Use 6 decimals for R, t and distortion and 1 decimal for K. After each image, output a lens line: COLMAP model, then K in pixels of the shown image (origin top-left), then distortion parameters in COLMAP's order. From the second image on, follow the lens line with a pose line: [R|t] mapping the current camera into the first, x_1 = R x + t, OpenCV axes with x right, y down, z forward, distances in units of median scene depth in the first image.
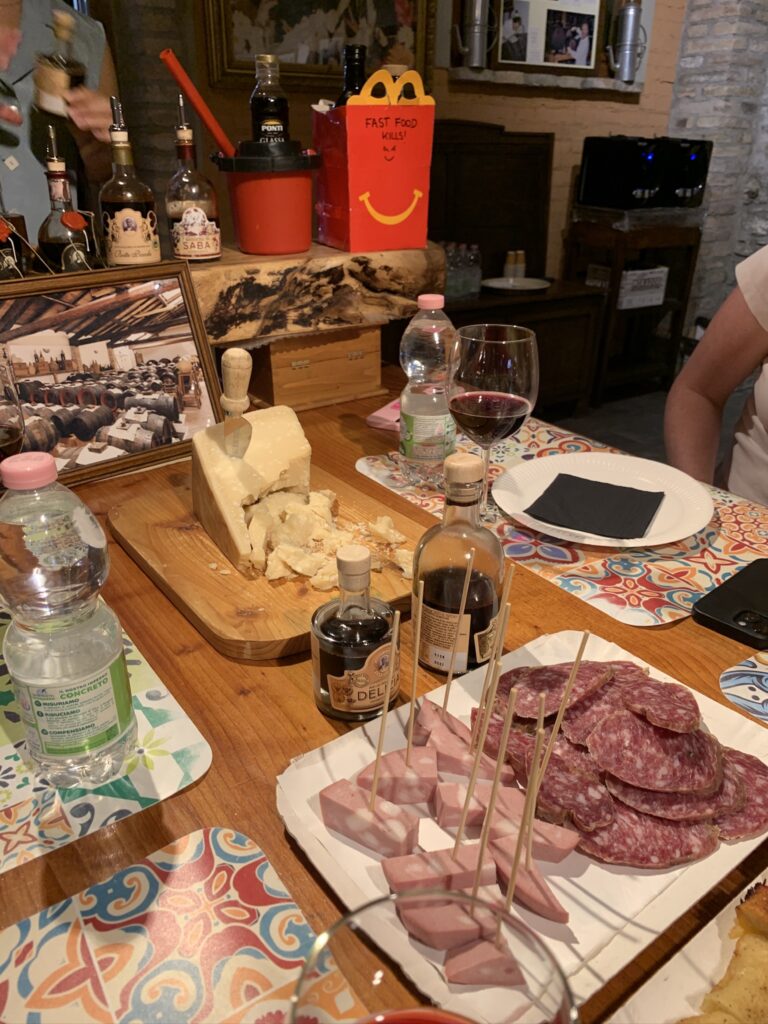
lens RADIAL K [[766.0, 0, 382.5], [0, 766.0, 511.3], [0, 0, 1]] dist [-0.013082, 0.002022]
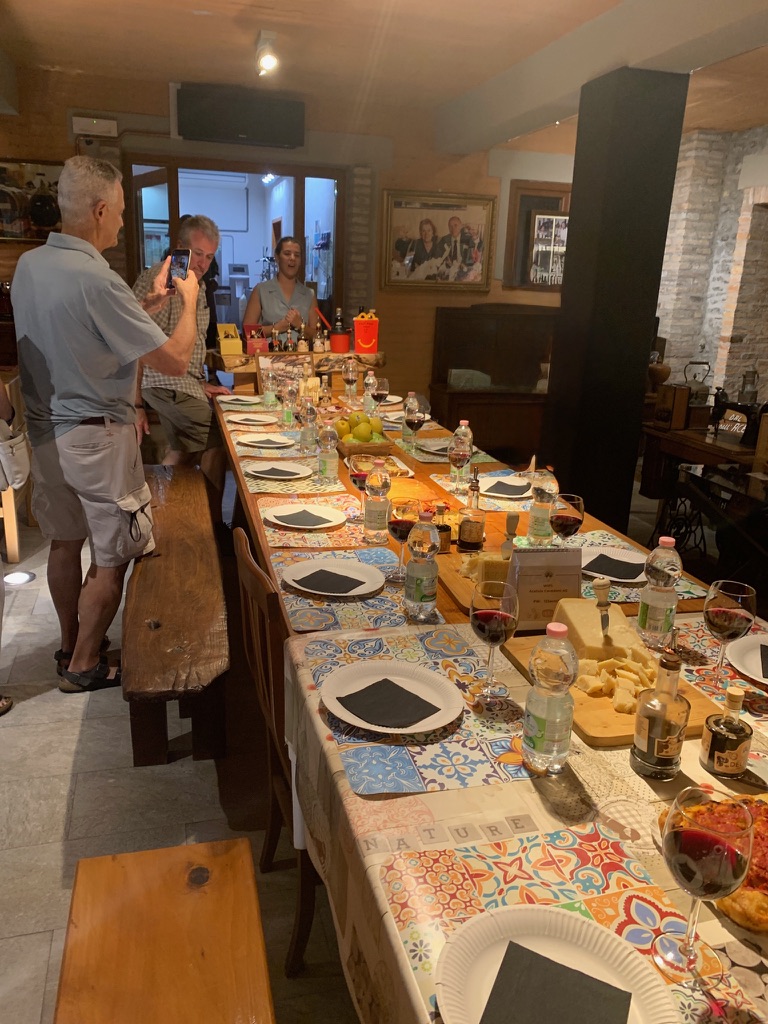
lens RADIAL K [[766.0, 0, 383.0], [0, 766.0, 512.4], [0, 0, 1]] dist [-0.013082, 0.002022]
pose [[0.935332, 0.131540, -0.328408, 1.519427], [-0.177878, 0.977290, -0.115169, 0.914481], [0.305800, 0.166138, 0.937488, -2.582687]]
